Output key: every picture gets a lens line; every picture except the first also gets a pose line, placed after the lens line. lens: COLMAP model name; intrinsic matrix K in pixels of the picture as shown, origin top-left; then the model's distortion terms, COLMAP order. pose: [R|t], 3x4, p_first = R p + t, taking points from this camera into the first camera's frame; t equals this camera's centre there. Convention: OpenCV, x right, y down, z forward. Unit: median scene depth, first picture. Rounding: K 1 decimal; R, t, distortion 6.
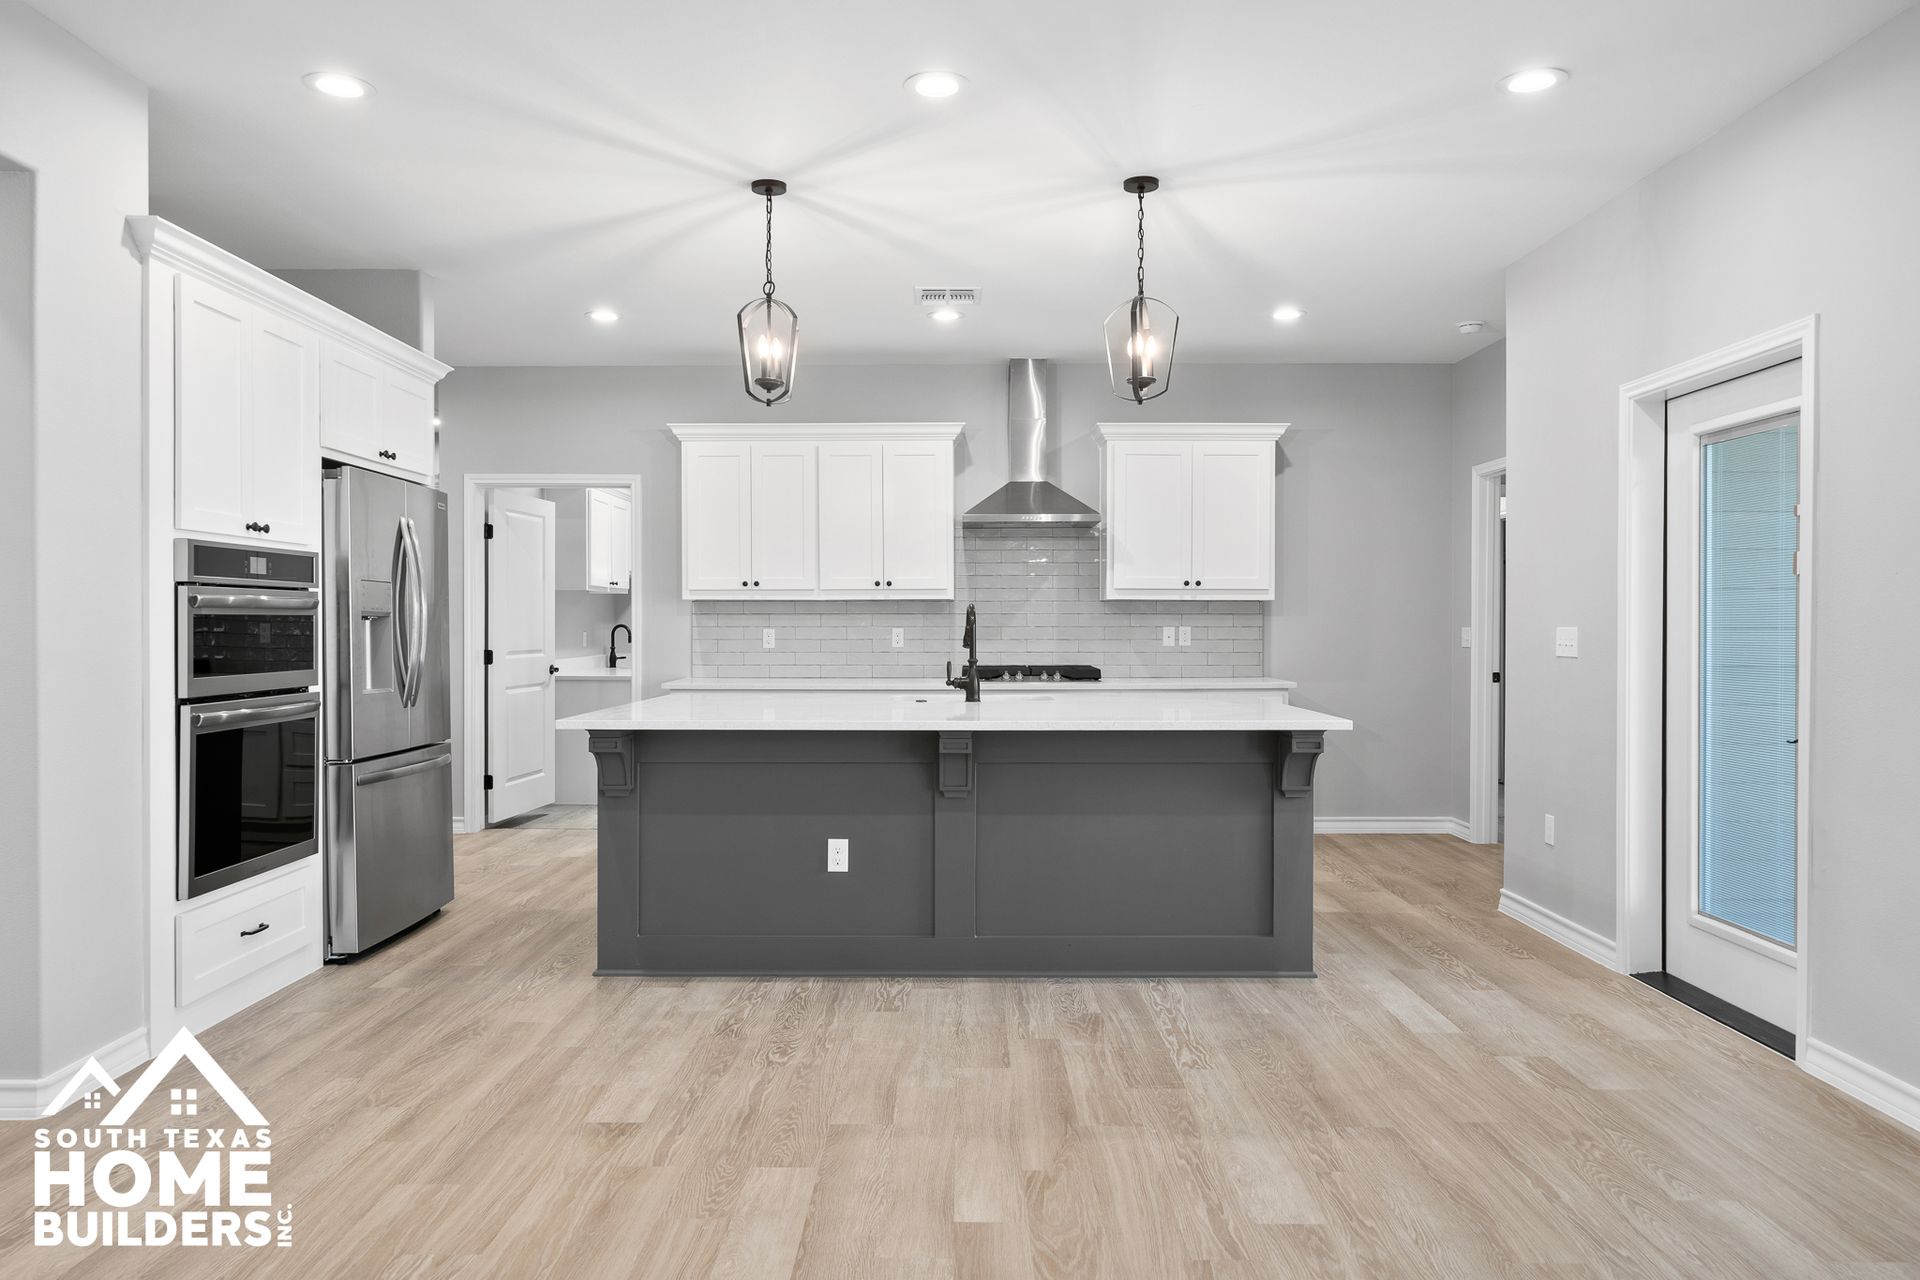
lens RADIAL K [[1286.5, 0, 951.9], [0, 1286.5, 641.6], [0, 0, 1]] dist [-0.005486, 0.000973]
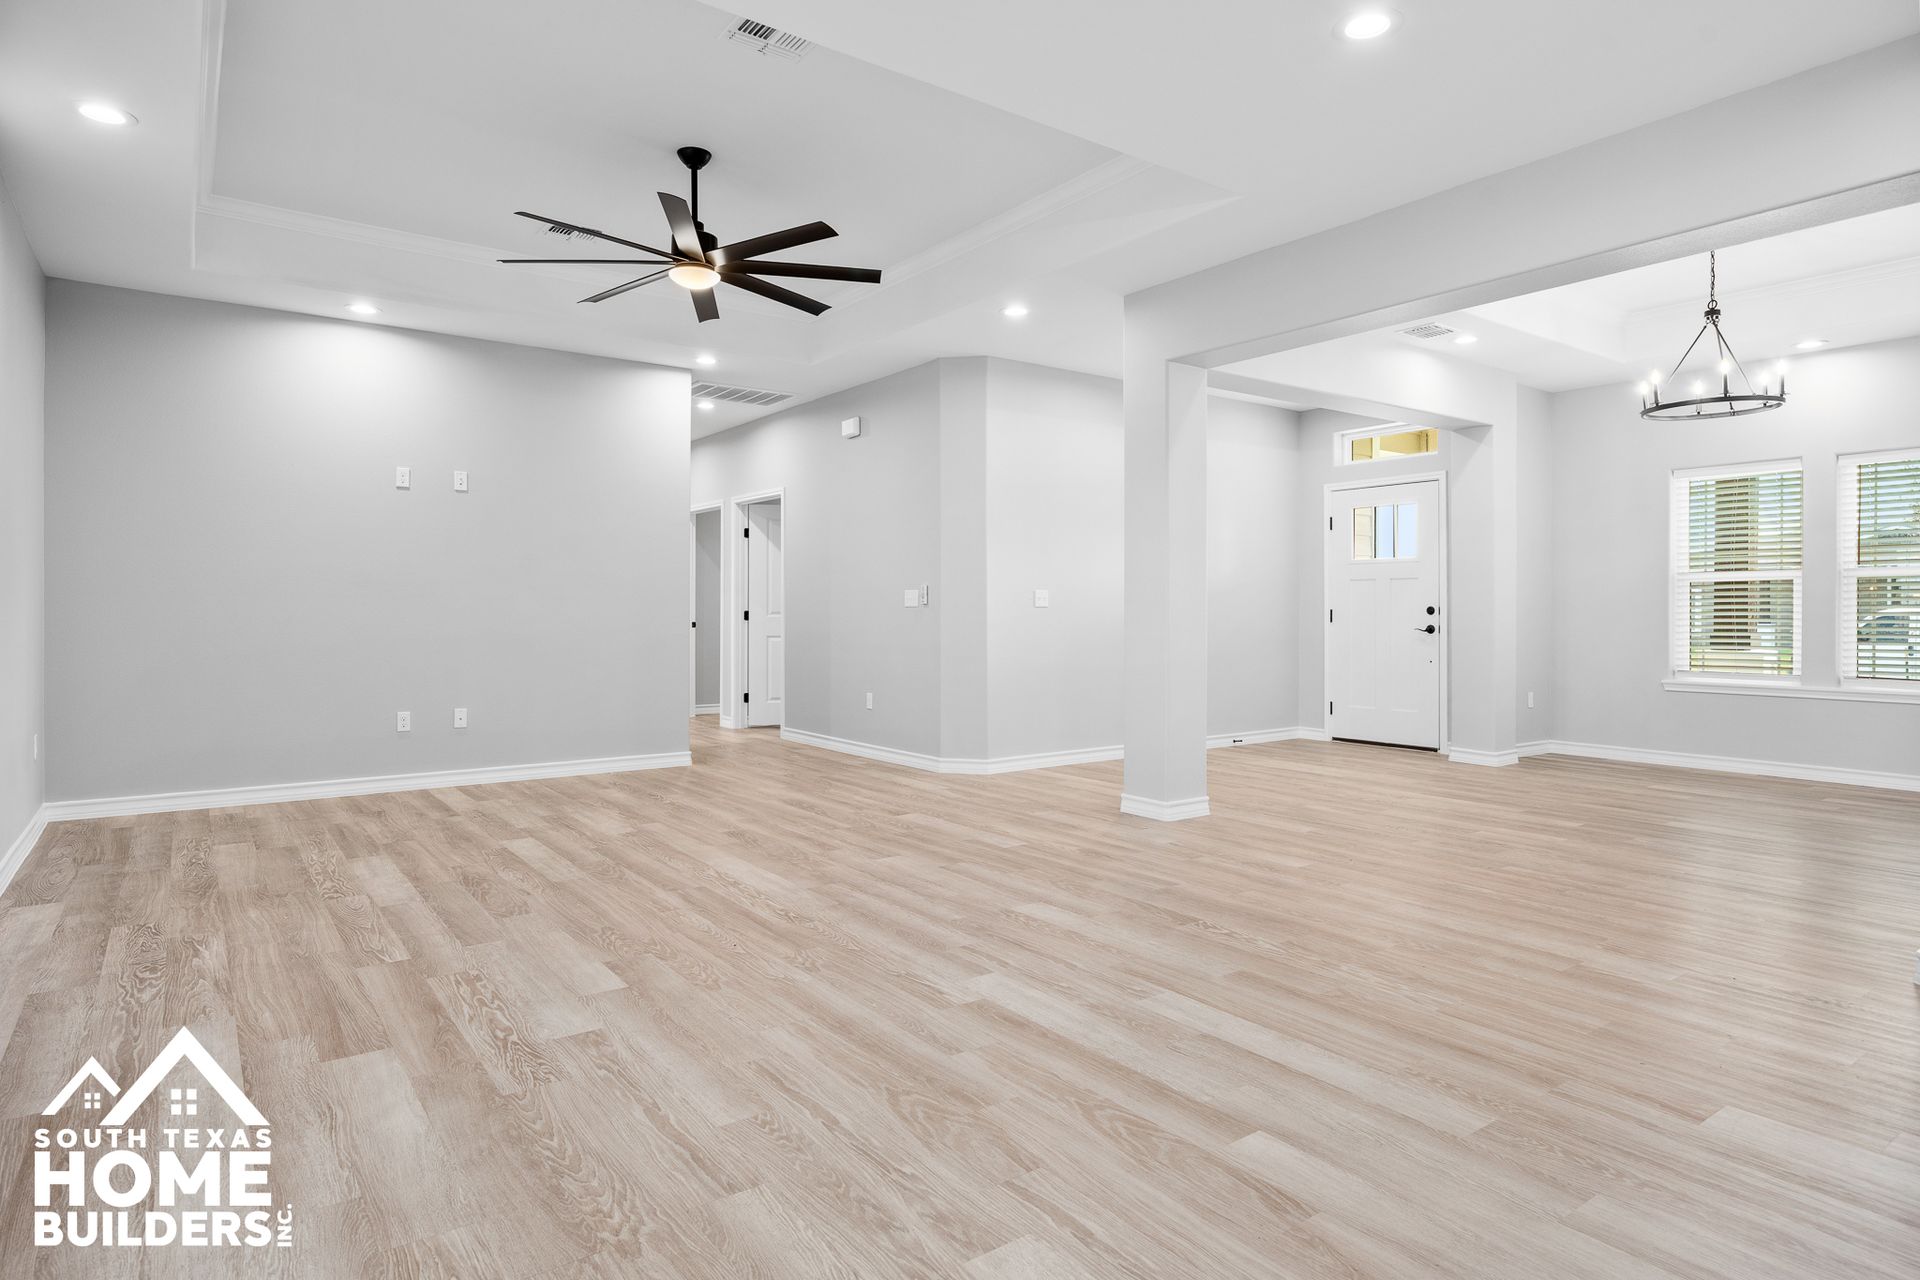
lens RADIAL K [[1052.7, 0, 963.1], [0, 1052.7, 613.5], [0, 0, 1]] dist [0.008371, -0.002762]
pose [[-0.801831, 0.001564, -0.597549, 0.388312], [-0.007076, 0.999902, 0.012112, 0.021425], [0.597509, 0.013940, -0.801741, 0.863482]]
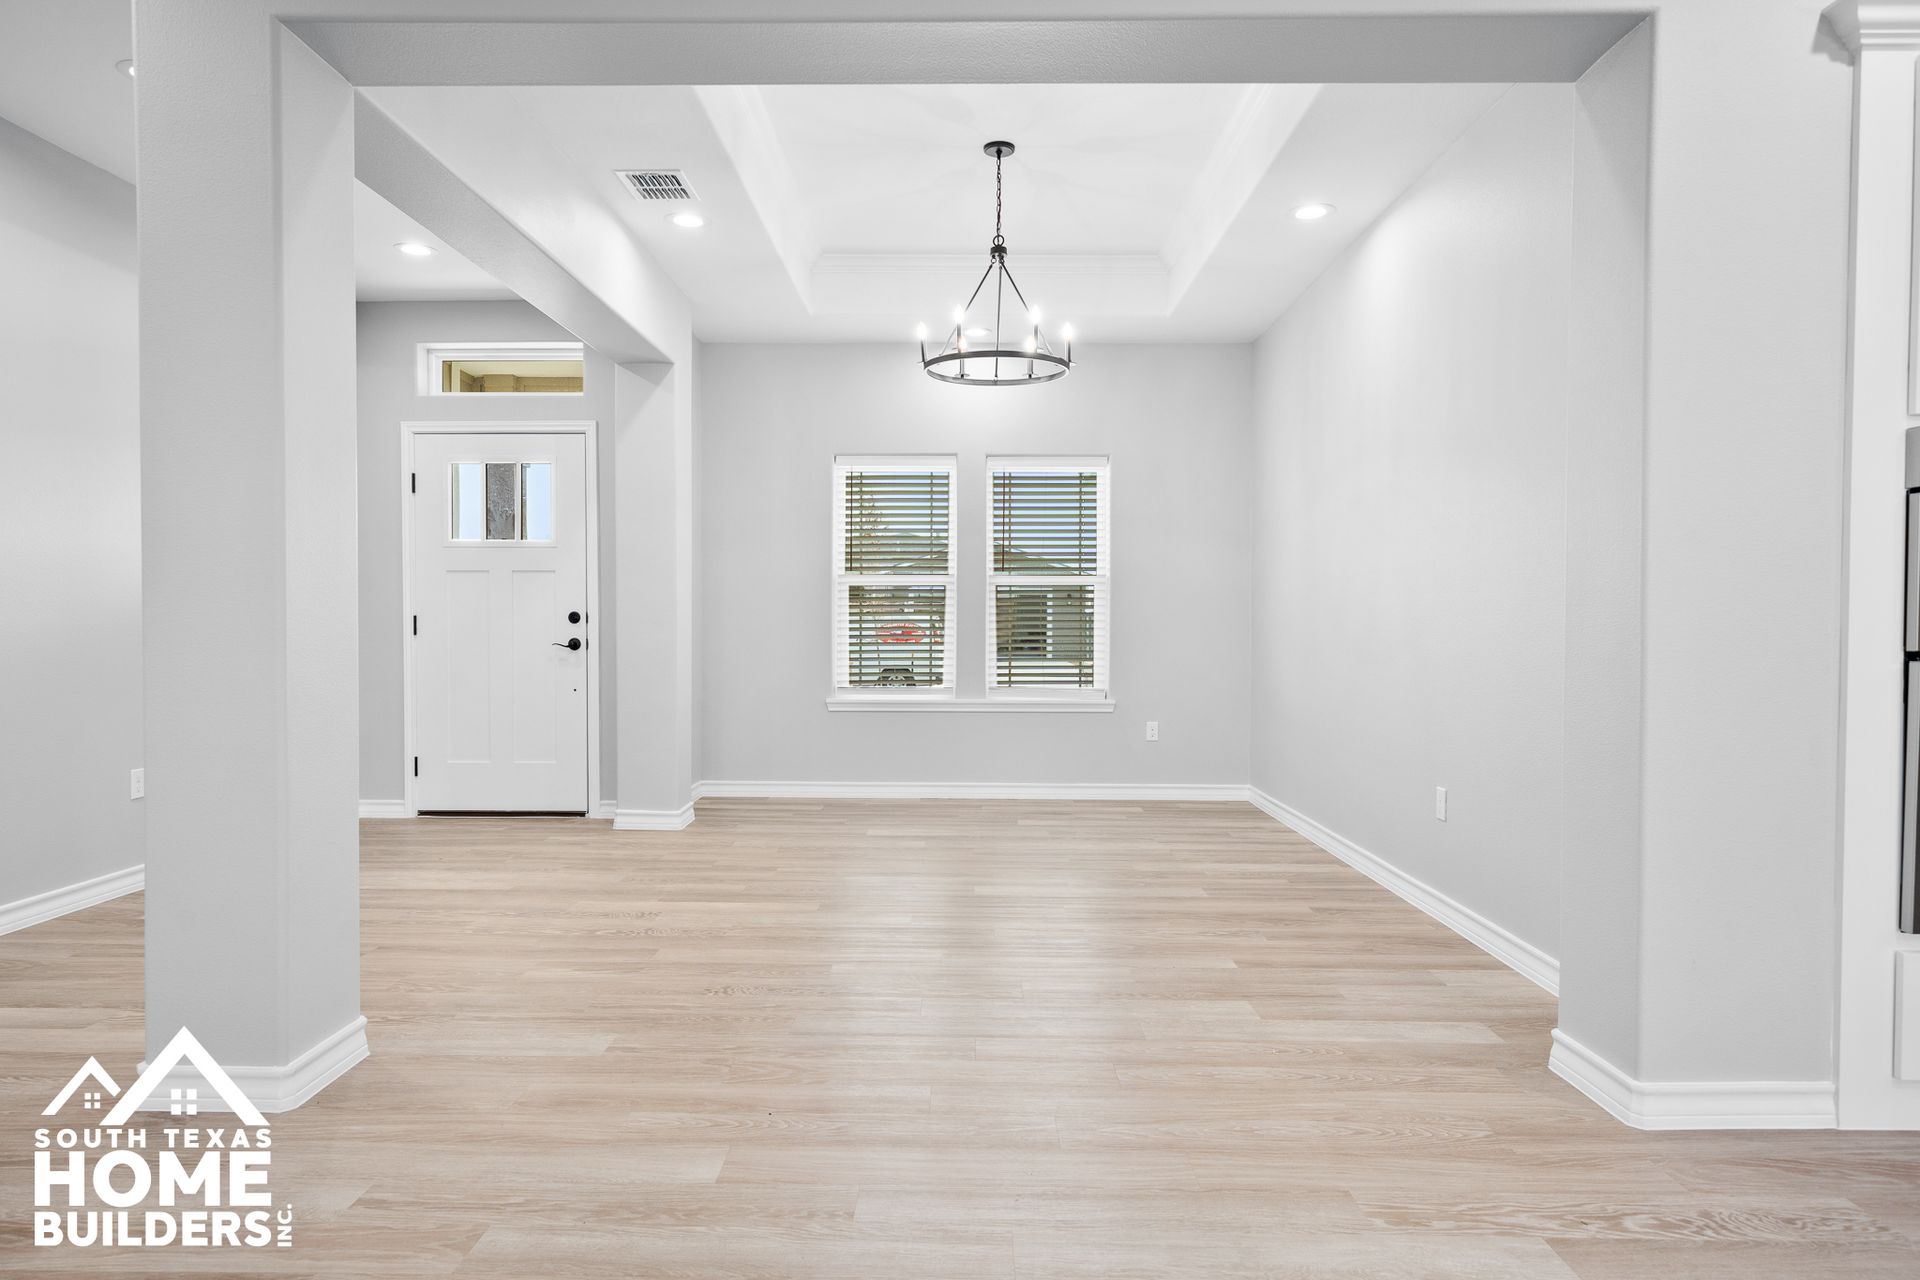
lens RADIAL K [[1117.1, 0, 943.7], [0, 1117.1, 643.0], [0, 0, 1]] dist [-0.000492, -0.001534]
pose [[-0.013971, 0.021852, -0.999664, 0.024080], [-0.014134, 0.999657, 0.022050, 0.026818], [0.999802, 0.014438, -0.013657, 0.375726]]
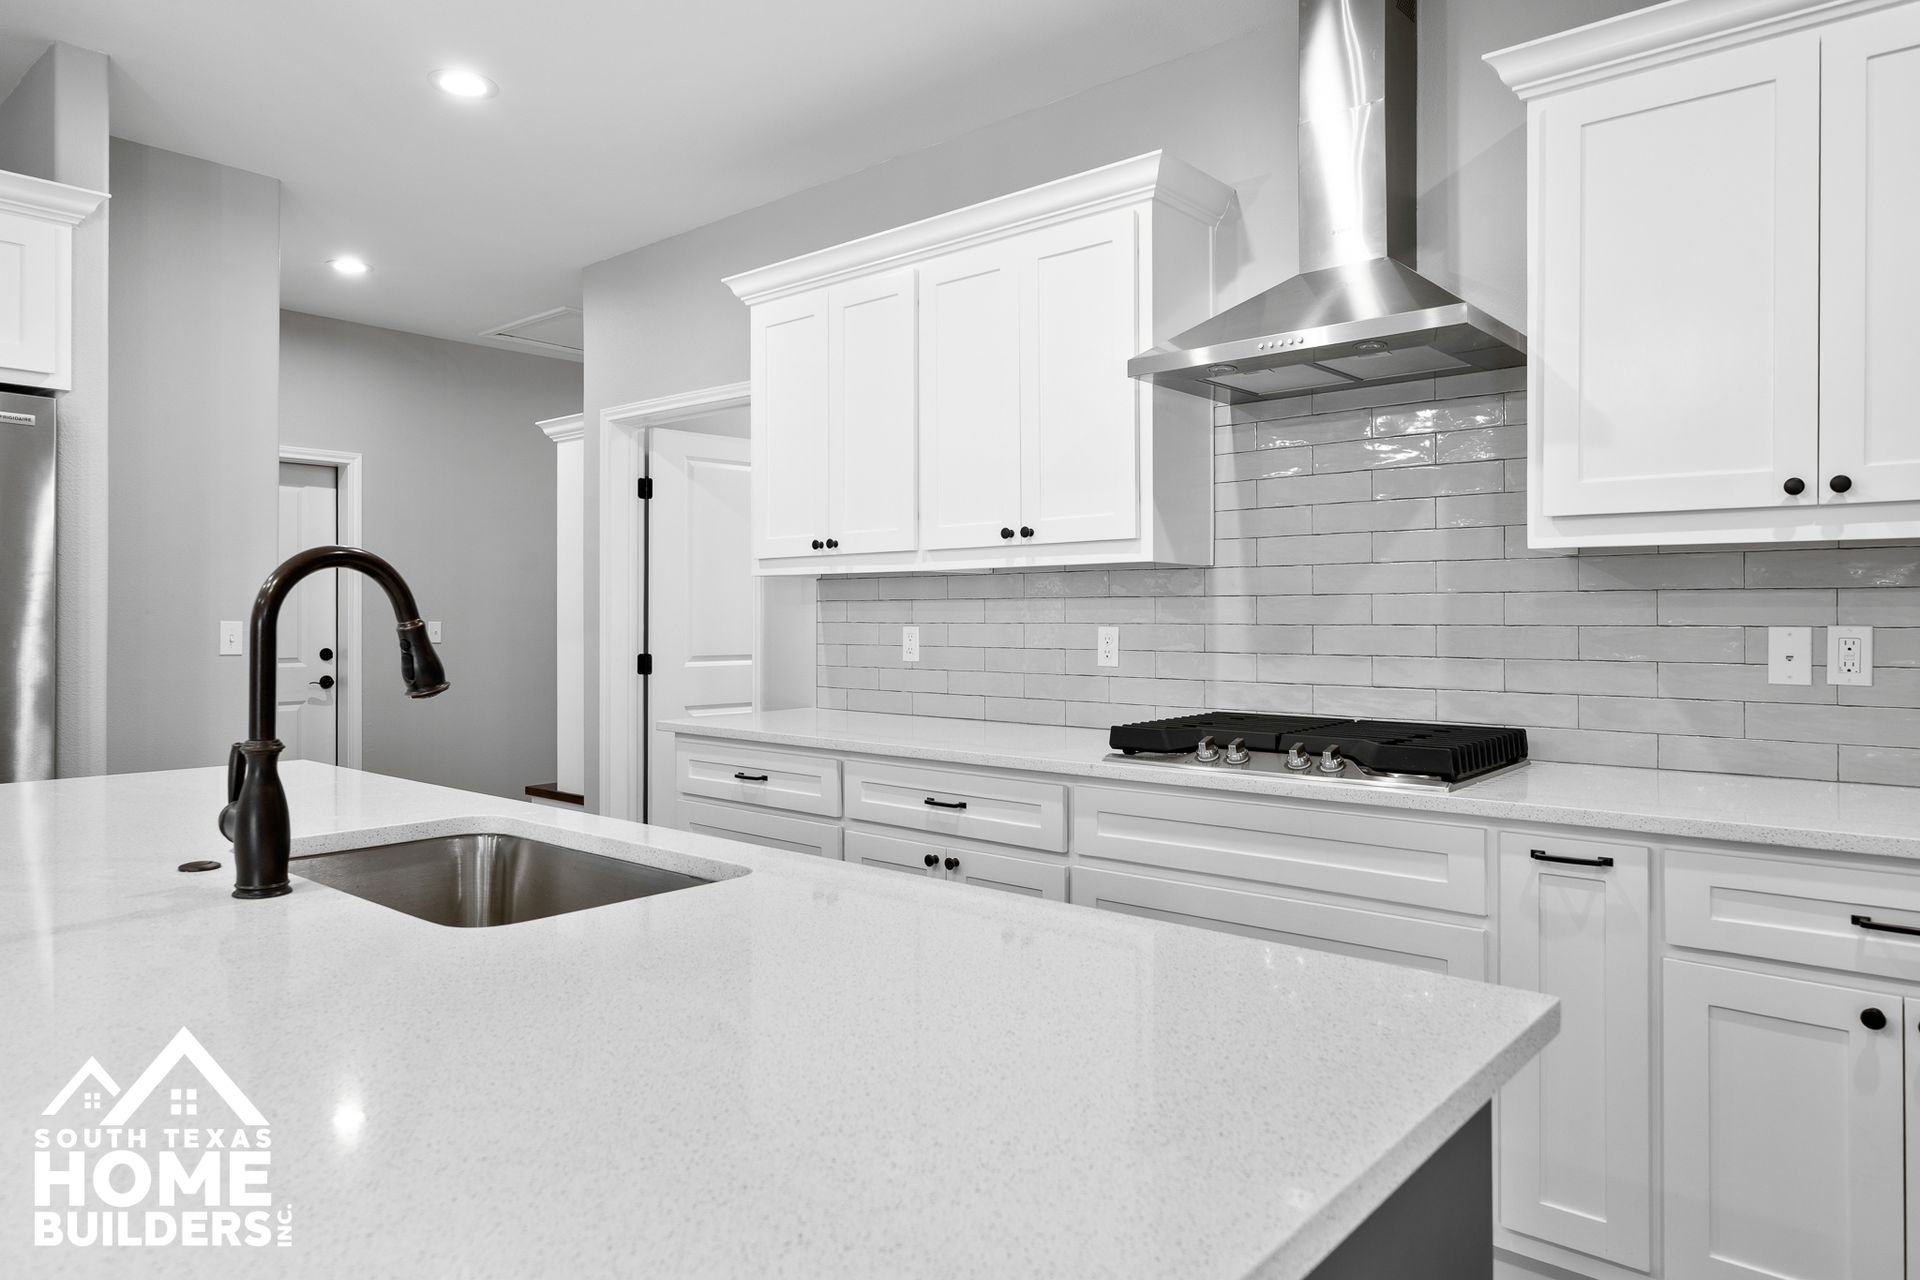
lens RADIAL K [[1197.0, 0, 950.8], [0, 1197.0, 614.3], [0, 0, 1]] dist [0.001591, -0.000548]
pose [[0.755207, -0.001666, -0.655484, 0.337811], [-0.008971, 0.999877, -0.012878, -0.014059], [0.655425, 0.015606, 0.755099, 1.008896]]
